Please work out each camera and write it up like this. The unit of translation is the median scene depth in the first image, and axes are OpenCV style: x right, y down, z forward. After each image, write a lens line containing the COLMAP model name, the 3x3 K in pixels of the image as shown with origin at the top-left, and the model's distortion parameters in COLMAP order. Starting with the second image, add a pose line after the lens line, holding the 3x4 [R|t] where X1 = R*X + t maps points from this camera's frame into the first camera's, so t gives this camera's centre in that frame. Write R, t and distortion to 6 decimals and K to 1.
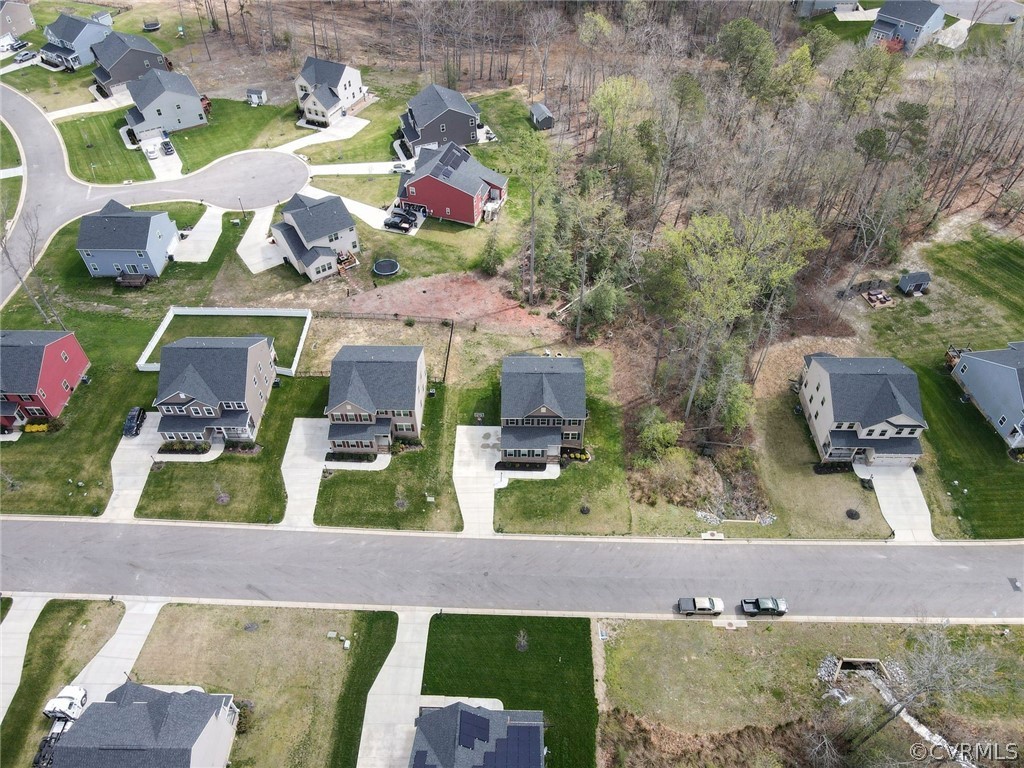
lens RADIAL K [[768.3, 0, 512.0], [0, 768.3, 384.0], [0, 0, 1]] dist [0.007274, 0.005833]
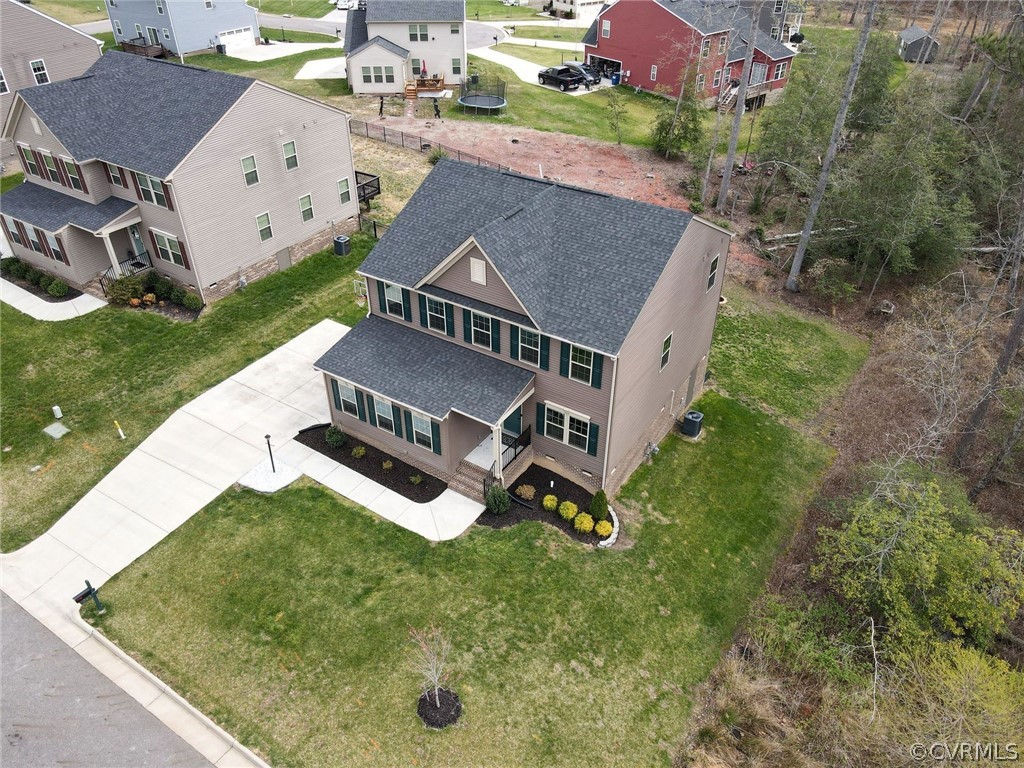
lens RADIAL K [[756.7, 0, 512.0], [0, 756.7, 384.0], [0, 0, 1]] dist [0.018074, 0.008284]
pose [[0.850310, 0.311911, -0.423892, 0.164846], [-0.388009, 0.915709, -0.104525, 0.087095], [0.355559, 0.253353, 0.899661, 0.730985]]
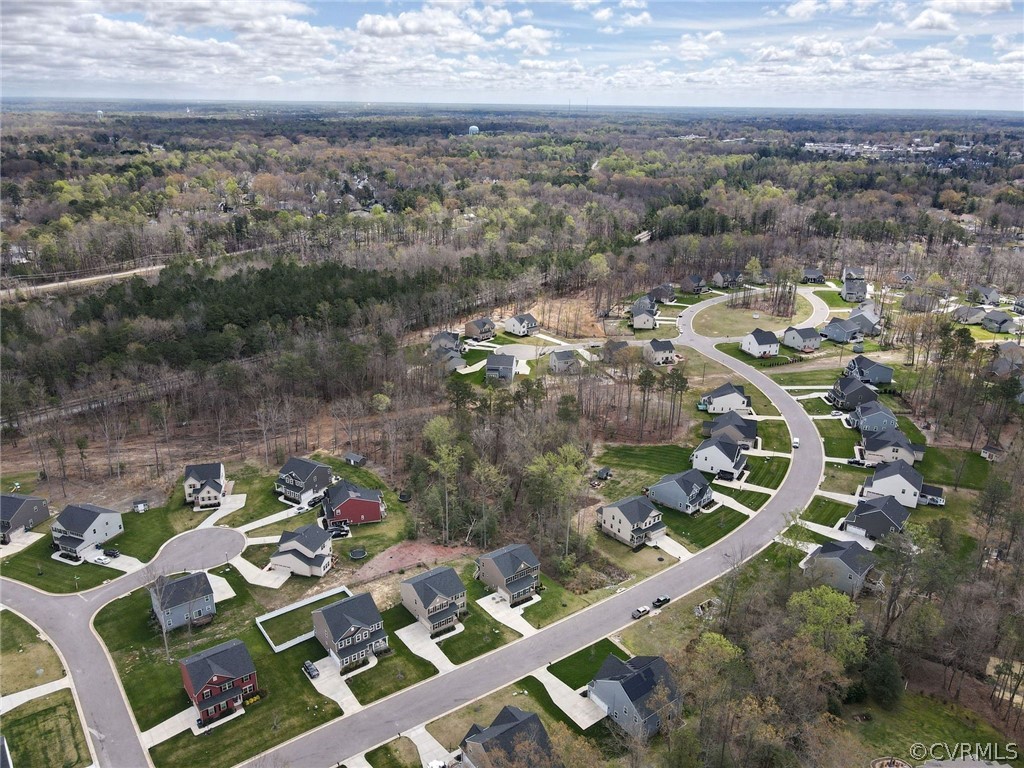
lens RADIAL K [[756.7, 0, 512.0], [0, 756.7, 384.0], [0, 0, 1]] dist [0.018074, 0.008284]
pose [[0.788818, -0.197950, 0.581878, -0.929930], [0.434519, 0.849171, -0.300171, 0.192016], [-0.434695, 0.489617, 0.755854, -0.596271]]
